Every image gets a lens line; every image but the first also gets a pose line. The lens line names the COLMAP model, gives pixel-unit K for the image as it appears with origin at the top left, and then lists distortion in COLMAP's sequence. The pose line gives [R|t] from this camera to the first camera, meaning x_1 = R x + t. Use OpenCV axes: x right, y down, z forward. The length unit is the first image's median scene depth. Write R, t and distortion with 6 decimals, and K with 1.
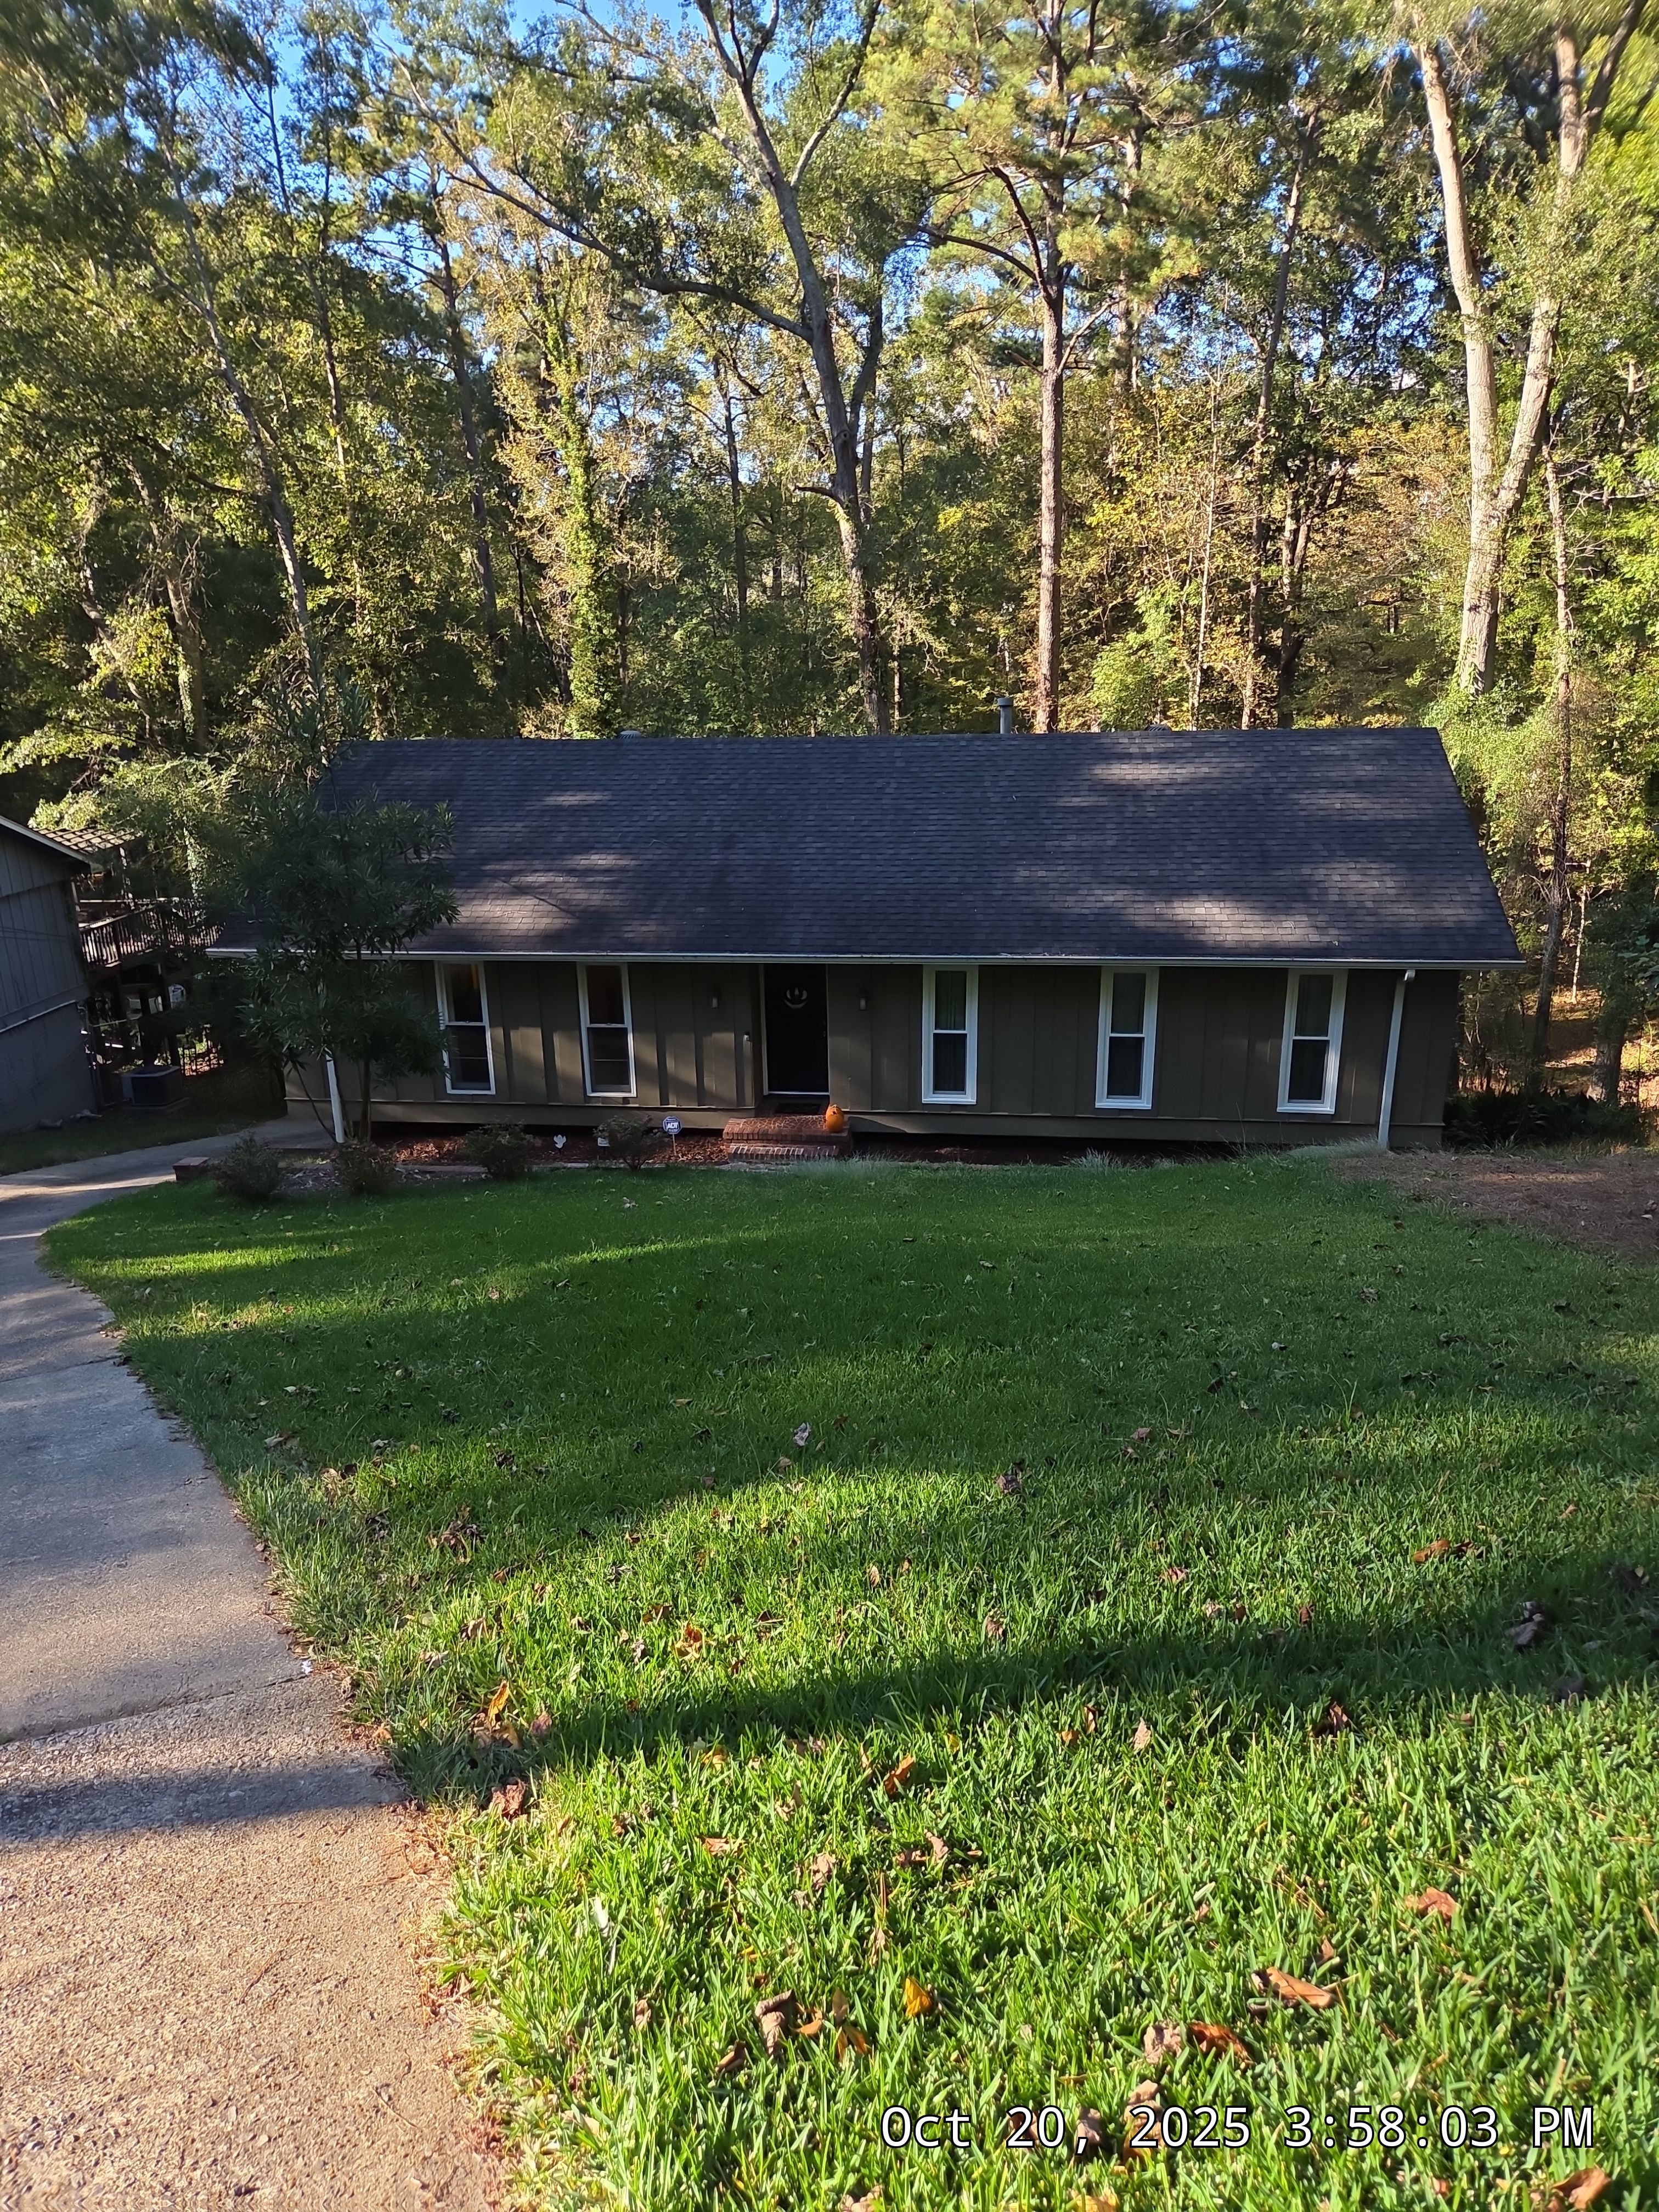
lens RADIAL K [[1444.5, 0, 829.5], [0, 1444.5, 1106.0], [0, 0, 1]] dist [-0.007912, -0.005422]
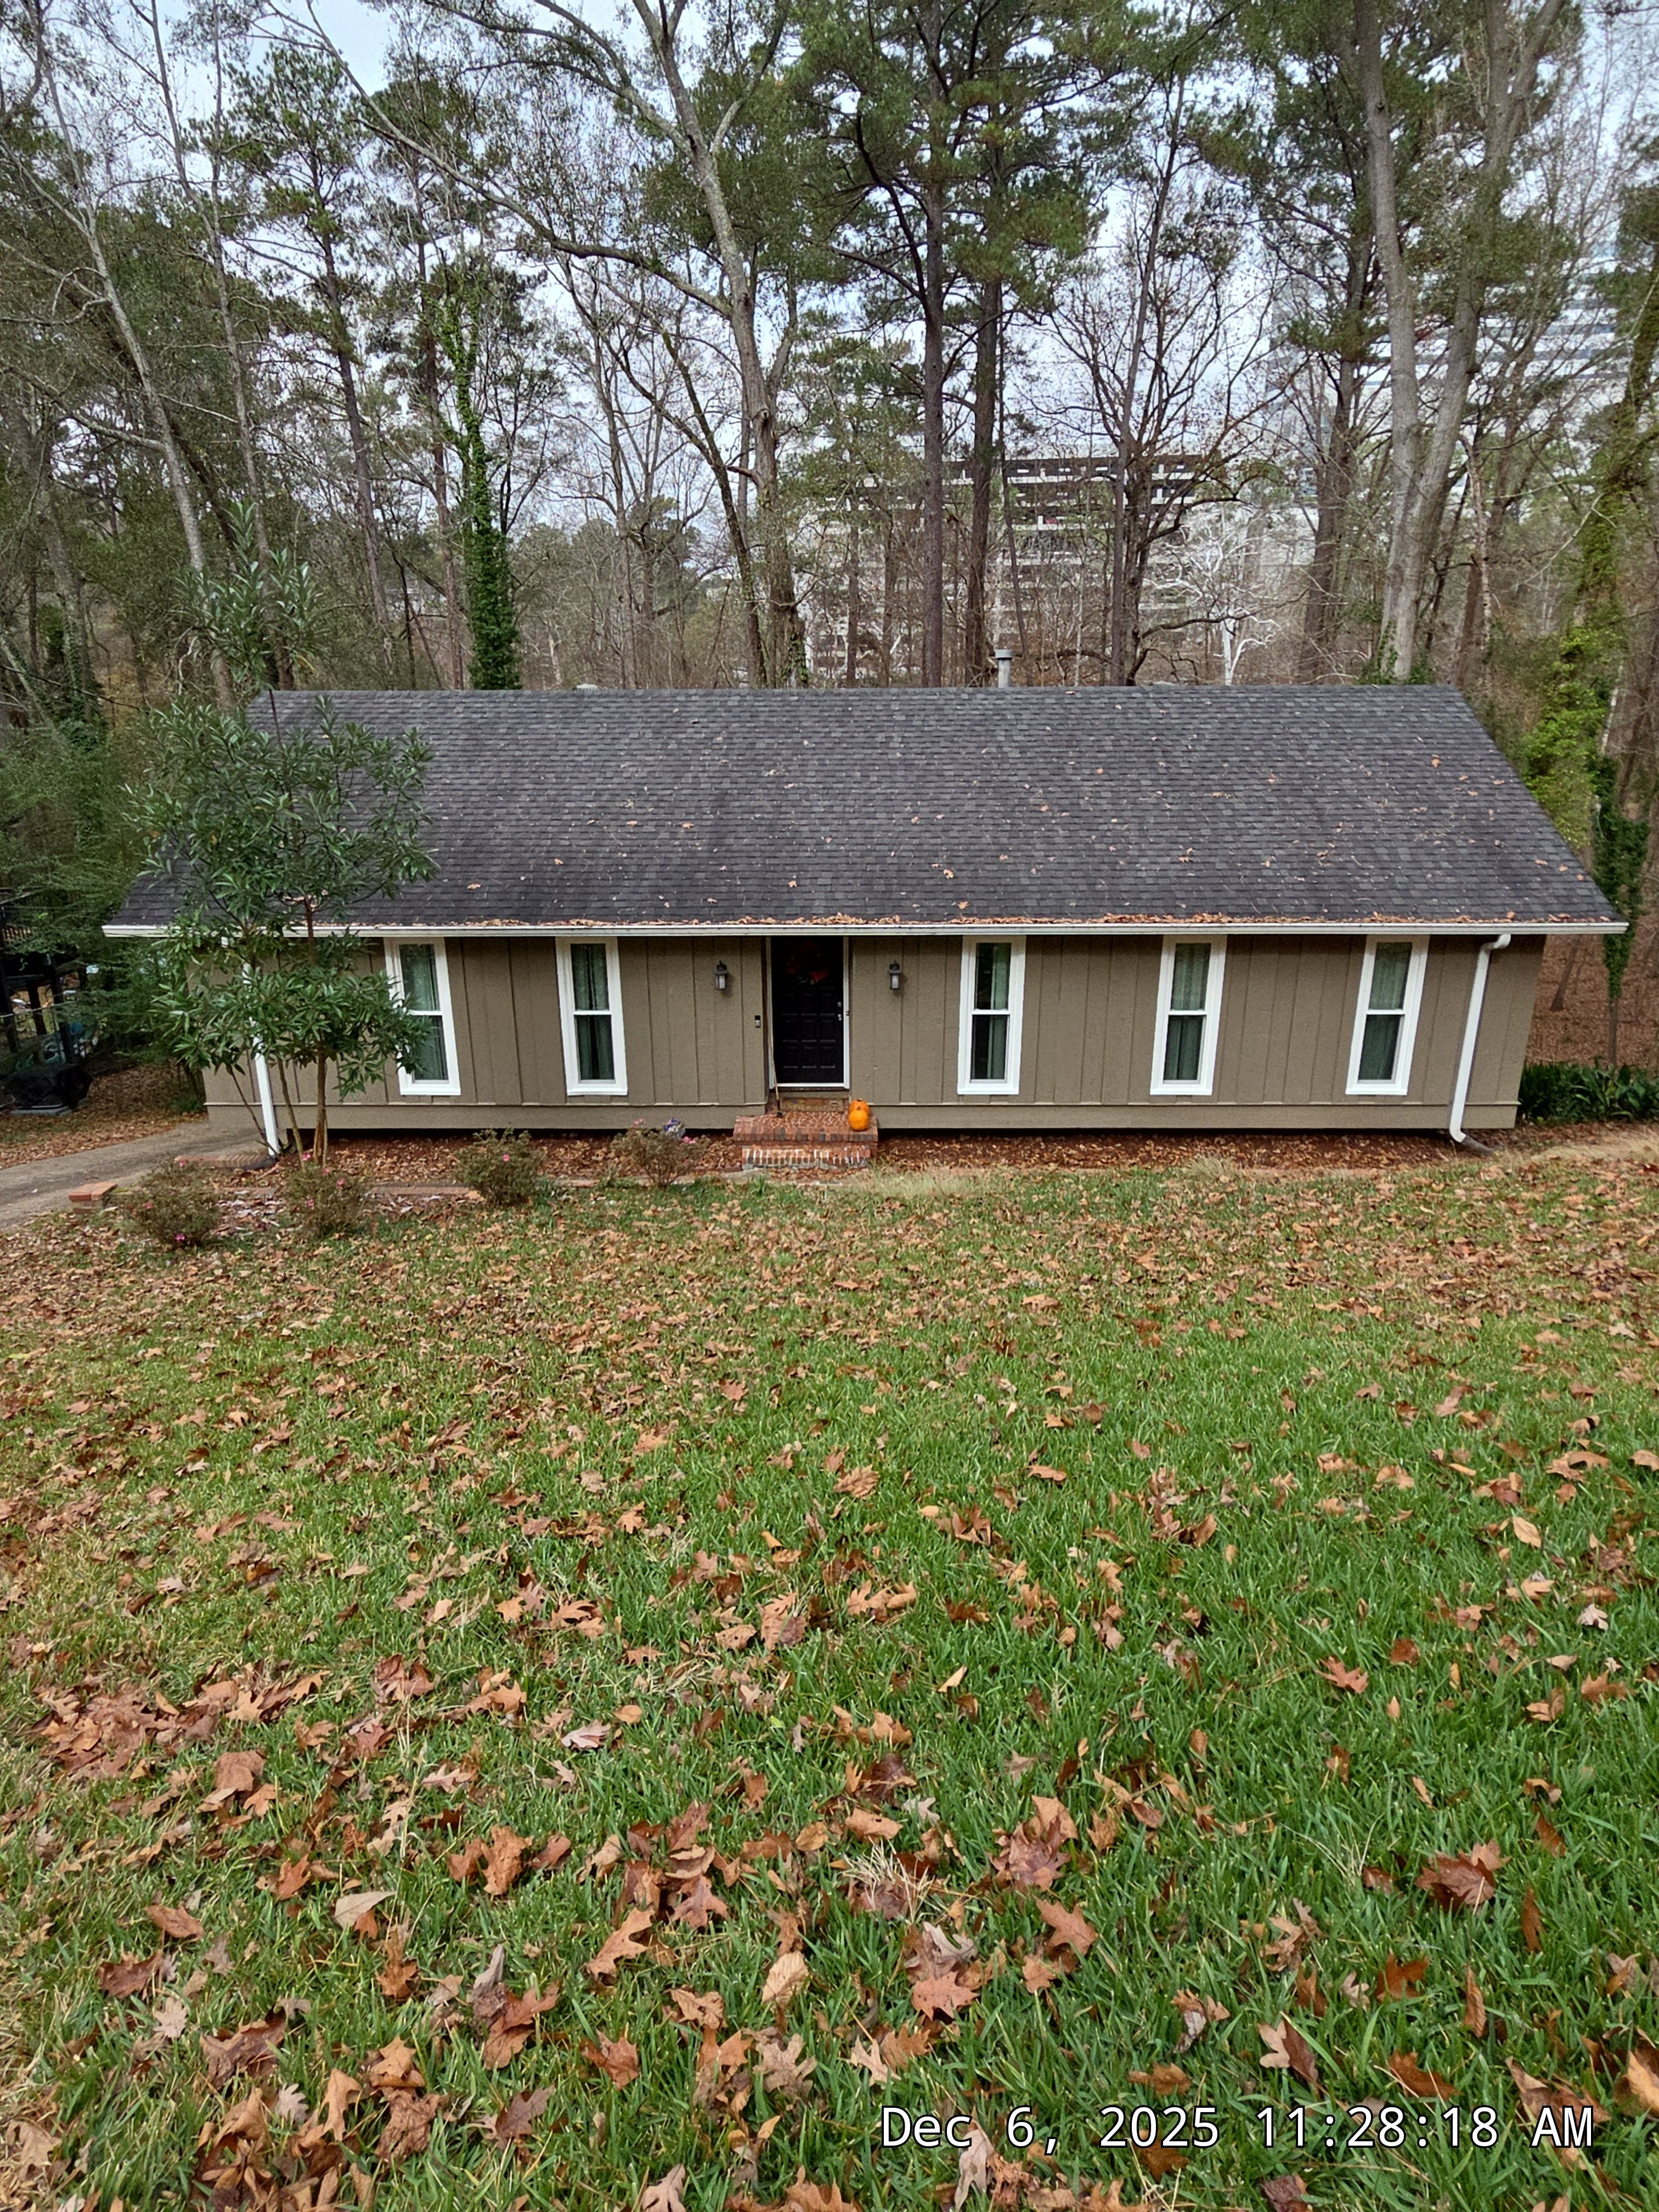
lens RADIAL K [[1336.4, 0, 830.3], [0, 1336.4, 1073.2], [0, 0, 1]] dist [-0.000868, -0.002512]
pose [[0.994981, -0.018566, 0.098322, -0.093463], [0.019887, 0.999724, -0.012472, -0.005499], [-0.098064, 0.014364, 0.995076, 0.197435]]
